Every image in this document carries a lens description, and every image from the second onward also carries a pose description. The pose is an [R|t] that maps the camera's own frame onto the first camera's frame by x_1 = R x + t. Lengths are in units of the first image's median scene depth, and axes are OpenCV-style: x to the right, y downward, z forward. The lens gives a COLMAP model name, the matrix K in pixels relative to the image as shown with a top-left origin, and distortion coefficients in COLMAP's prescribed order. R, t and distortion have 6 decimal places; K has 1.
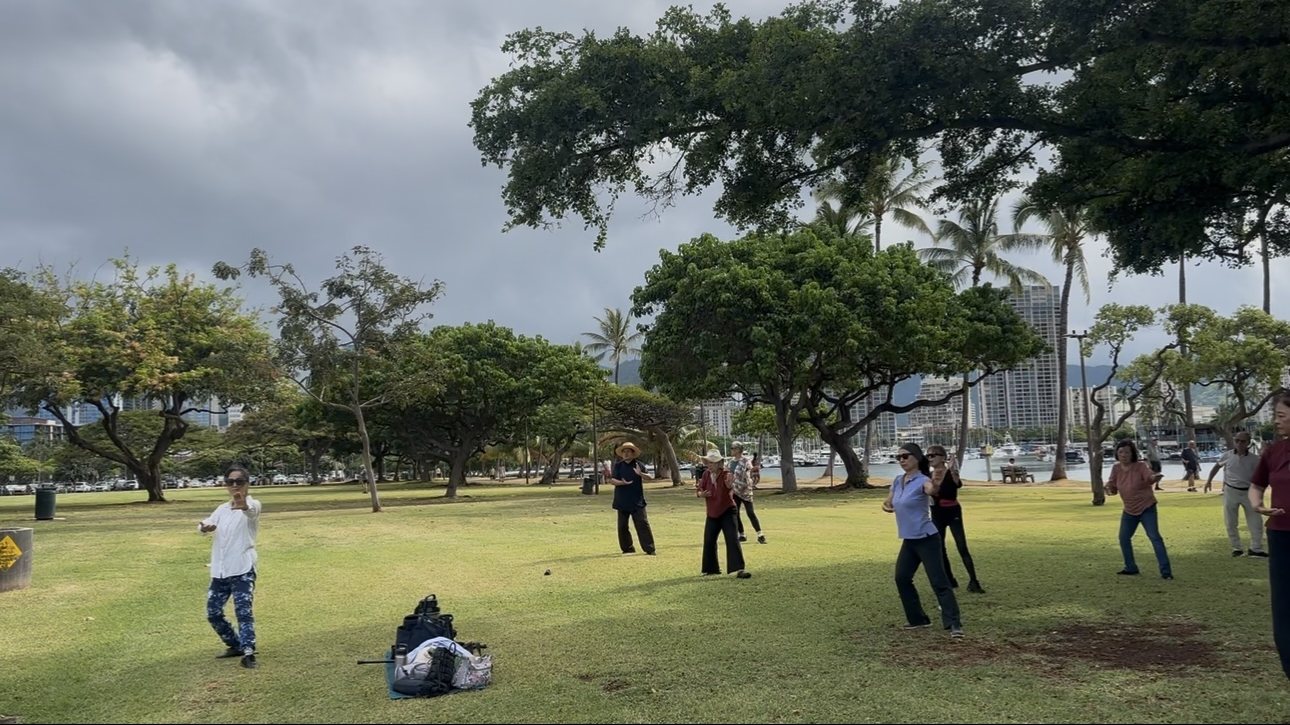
lens RADIAL K [[1083.8, 0, 645.0], [0, 1083.8, 362.5], [0, 0, 1]] dist [0.147186, -0.282043]
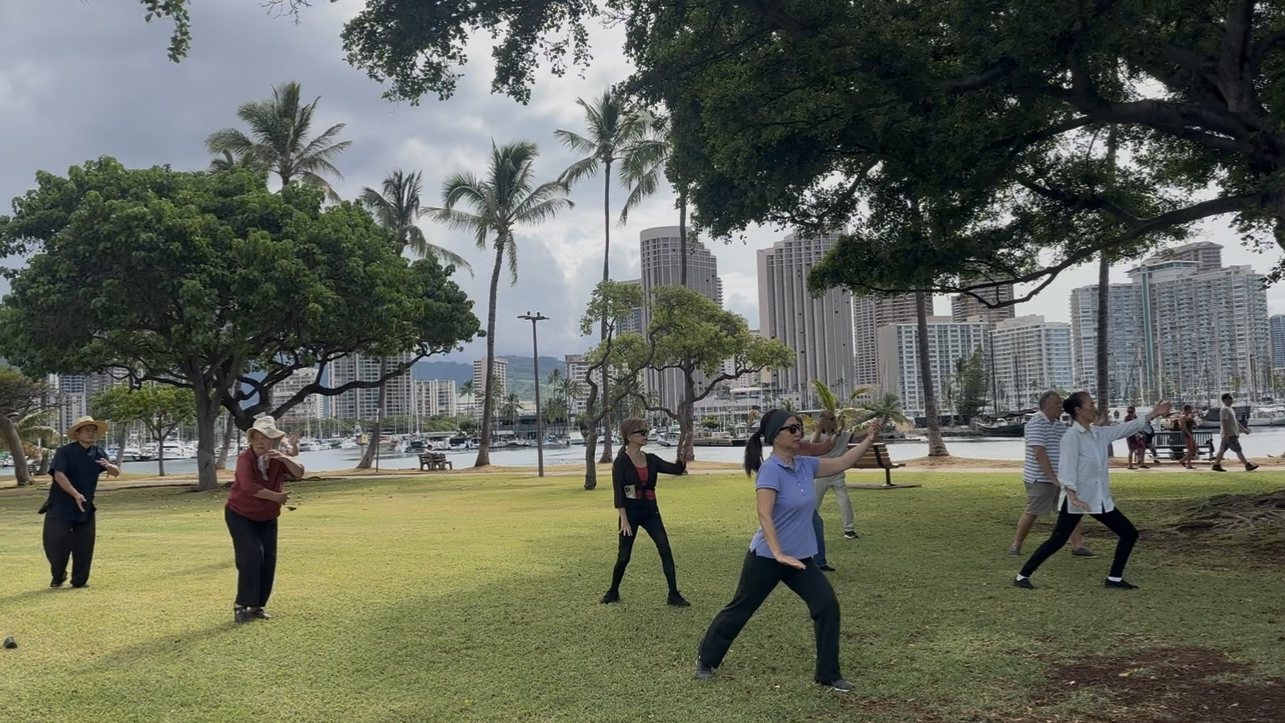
lens RADIAL K [[1079.6, 0, 642.5], [0, 1079.6, 361.5], [0, 0, 1]] dist [0.147186, -0.282043]
pose [[0.835060, 0.035342, 0.549022, -0.050438], [-0.038970, 0.999228, -0.005049, 0.015565], [-0.548777, -0.017179, 0.835792, 0.140040]]
